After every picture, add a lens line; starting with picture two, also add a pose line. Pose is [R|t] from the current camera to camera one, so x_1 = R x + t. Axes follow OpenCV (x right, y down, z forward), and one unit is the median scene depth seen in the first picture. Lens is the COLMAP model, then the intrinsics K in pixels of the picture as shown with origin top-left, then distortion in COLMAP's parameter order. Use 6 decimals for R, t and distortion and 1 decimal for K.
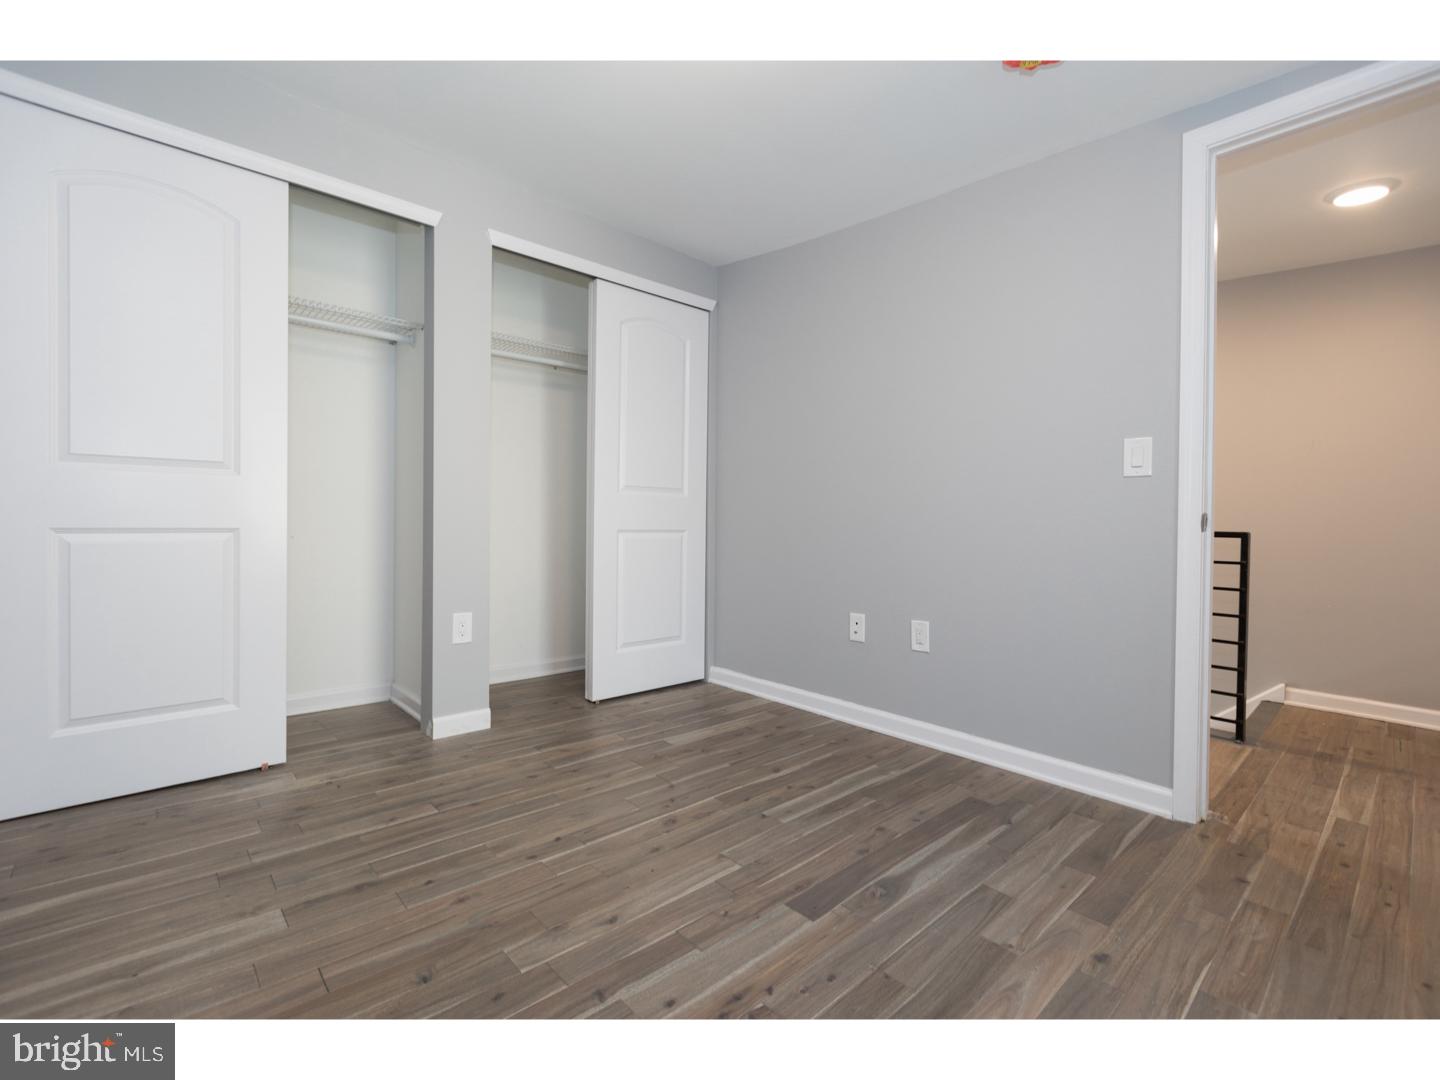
lens RADIAL K [[640.7, 0, 714.8], [0, 640.7, 531.7], [0, 0, 1]] dist [0.000310, 0.000372]
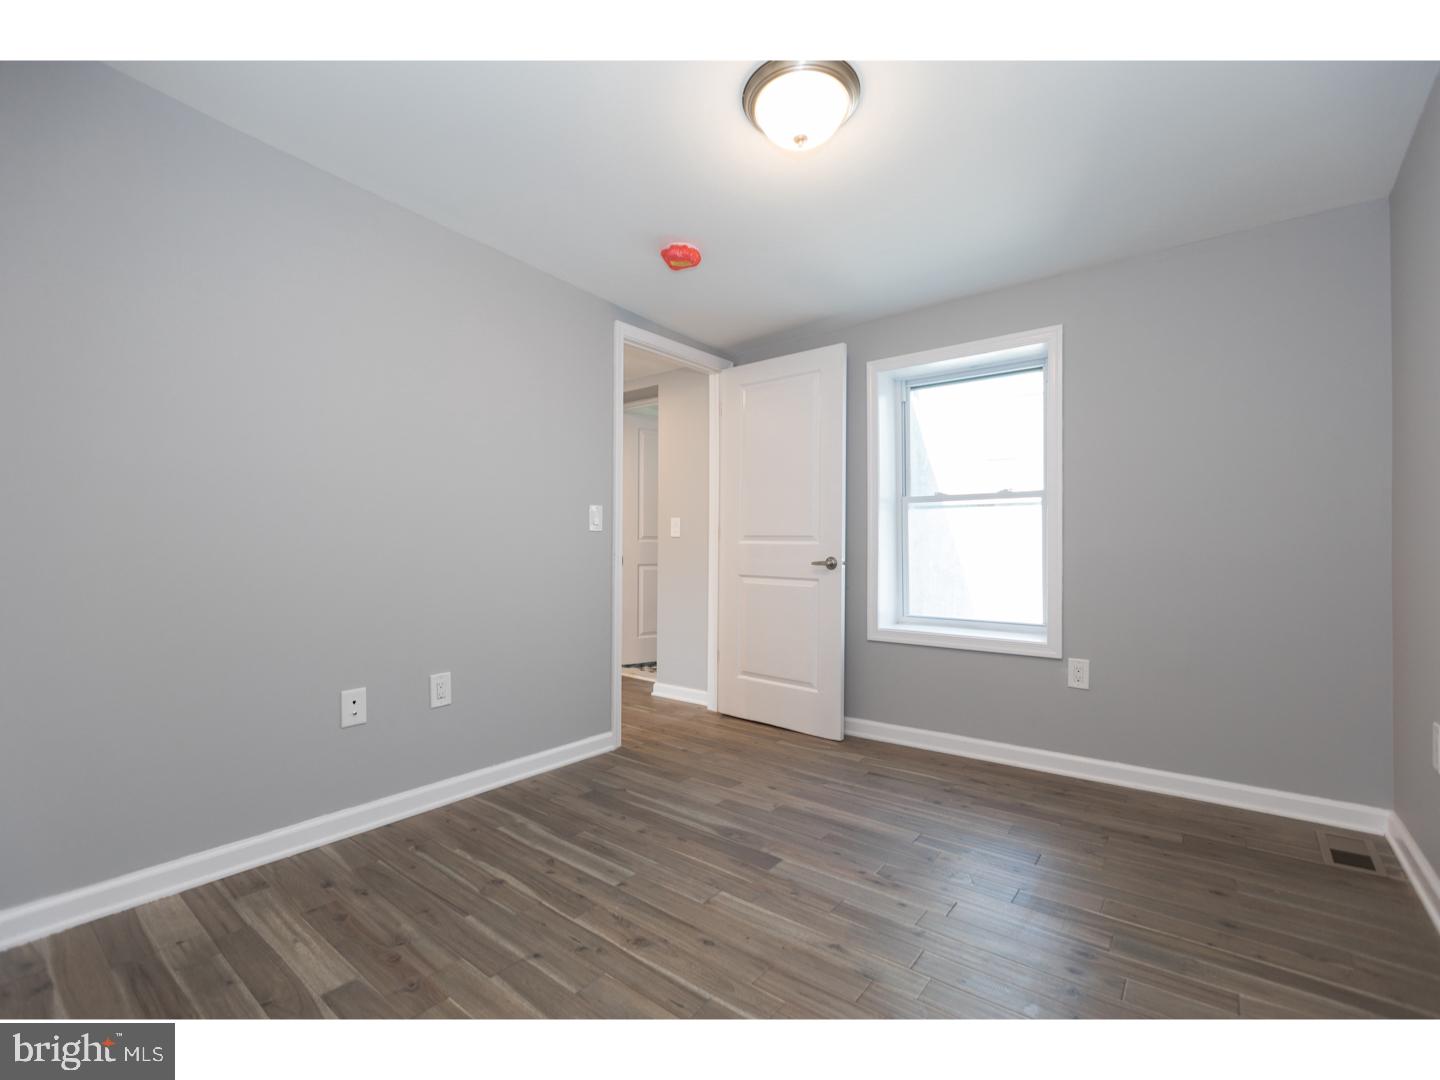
lens RADIAL K [[640.7, 0, 717.7], [0, 640.7, 534.9], [0, 0, 1]] dist [0.000310, 0.000372]
pose [[-0.169919, 0.001254, 0.985457, -0.907195], [0.008683, 0.999962, 0.000225, -0.080713], [-0.985420, 0.008595, -0.169923, 1.029387]]
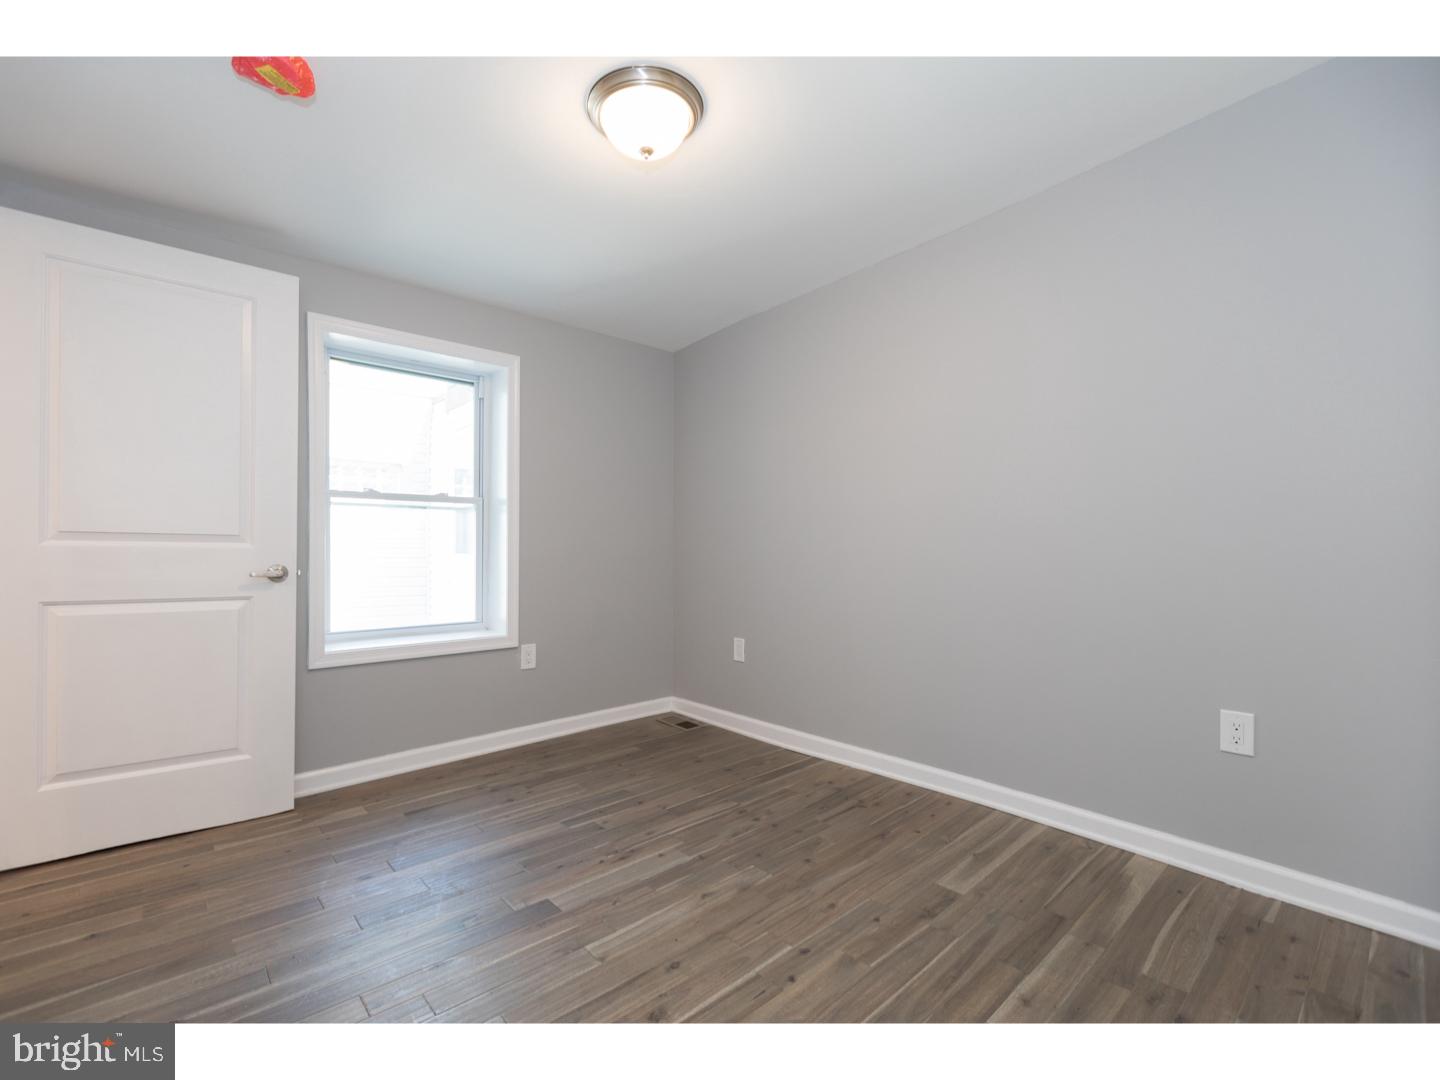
lens RADIAL K [[640.7, 0, 724.4], [0, 640.7, 550.5], [0, 0, 1]] dist [0.000310, 0.000372]
pose [[-0.999667, -0.020675, -0.015459, -0.123166], [-0.020946, 0.999626, 0.017561, -0.086660], [0.015090, 0.017879, -0.999726, 1.699495]]
